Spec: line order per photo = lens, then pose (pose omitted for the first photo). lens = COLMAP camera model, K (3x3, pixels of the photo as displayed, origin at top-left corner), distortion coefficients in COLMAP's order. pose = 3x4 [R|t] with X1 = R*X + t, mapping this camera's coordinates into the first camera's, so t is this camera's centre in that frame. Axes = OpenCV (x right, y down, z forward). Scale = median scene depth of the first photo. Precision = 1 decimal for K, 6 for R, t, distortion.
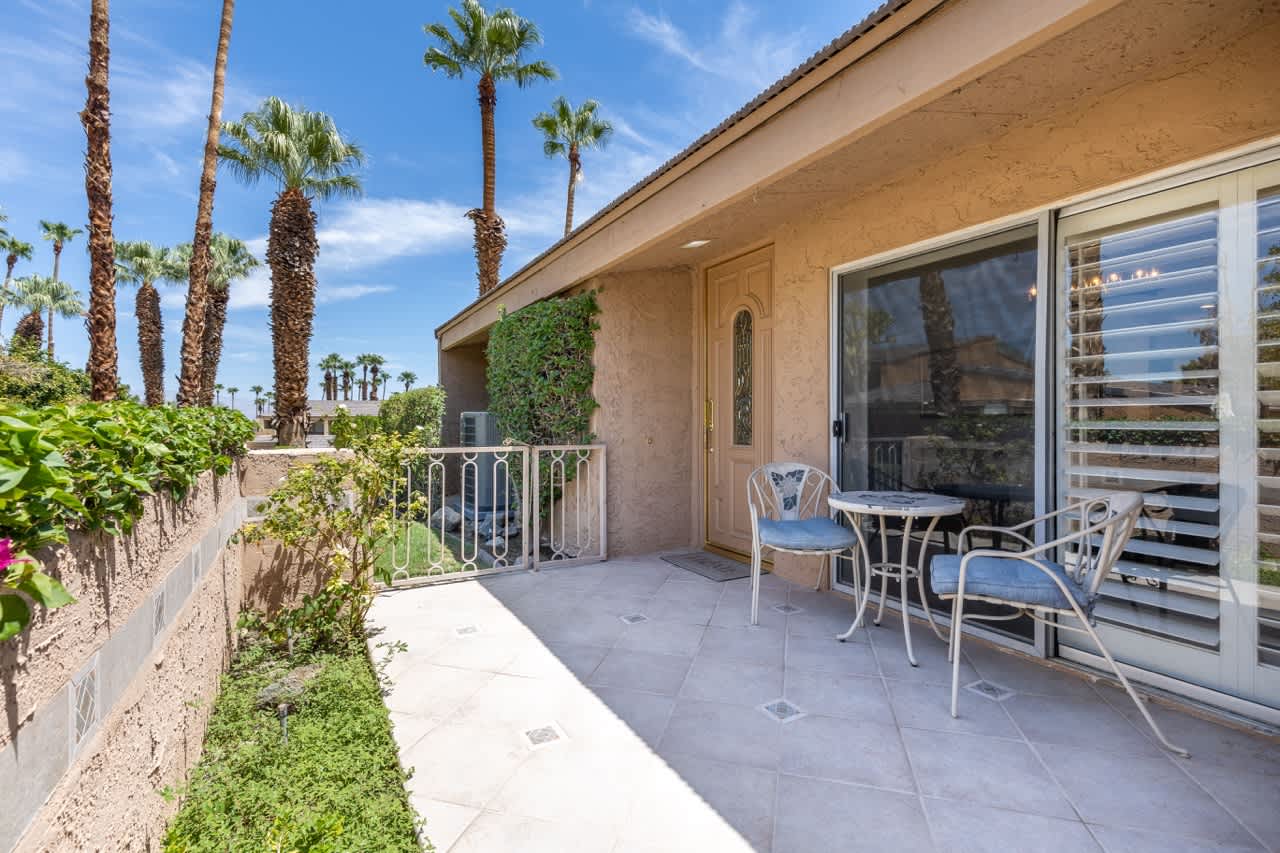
lens RADIAL K [[598.4, 0, 633.4], [0, 598.4, 421.6], [0, 0, 1]] dist [0.001566, 0.000223]
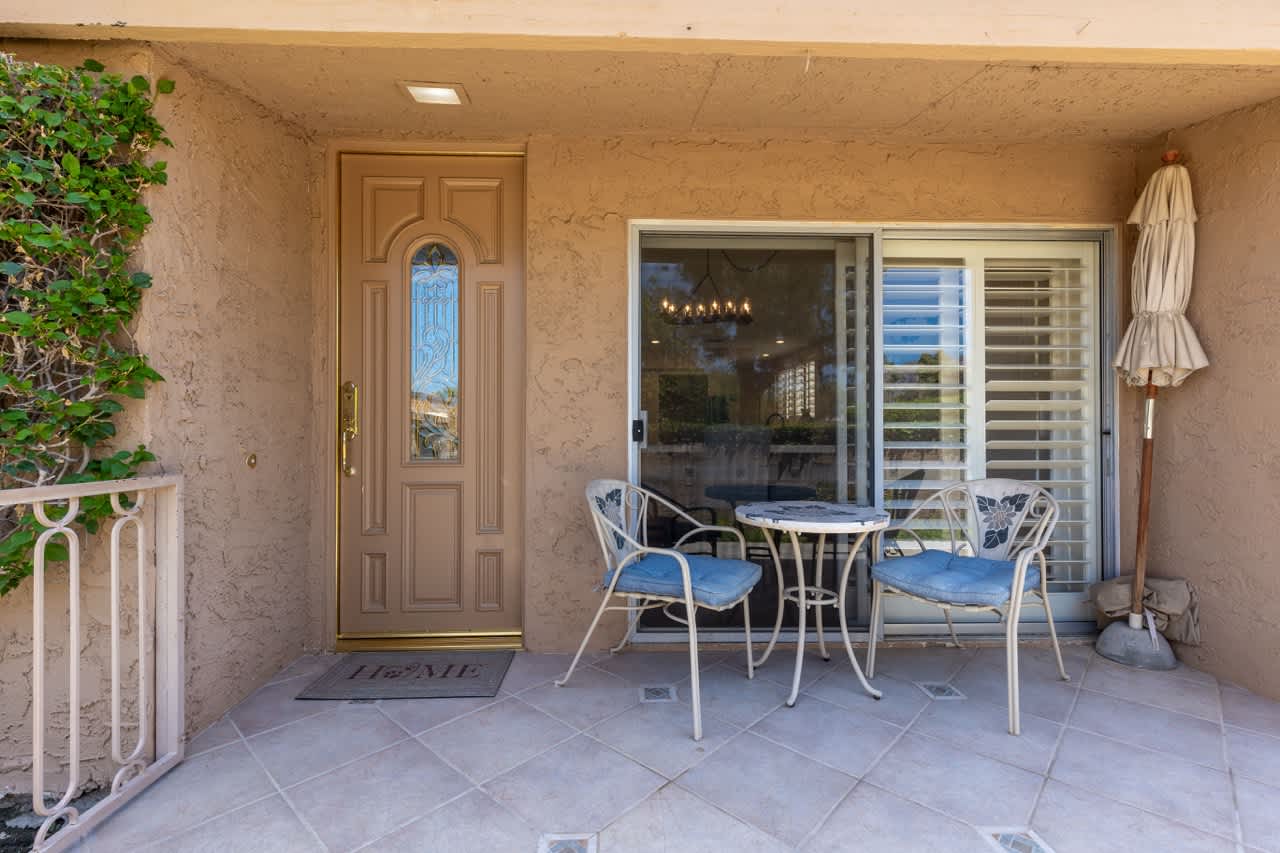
lens RADIAL K [[573.3, 0, 640.0], [0, 573.3, 426.5], [0, 0, 1]] dist [0.002262, -0.000114]
pose [[0.442083, 0.005028, 0.896960, -0.313670], [0.000708, 0.999982, -0.005954, 0.010476], [-0.896974, 0.003267, 0.442072, 0.668329]]
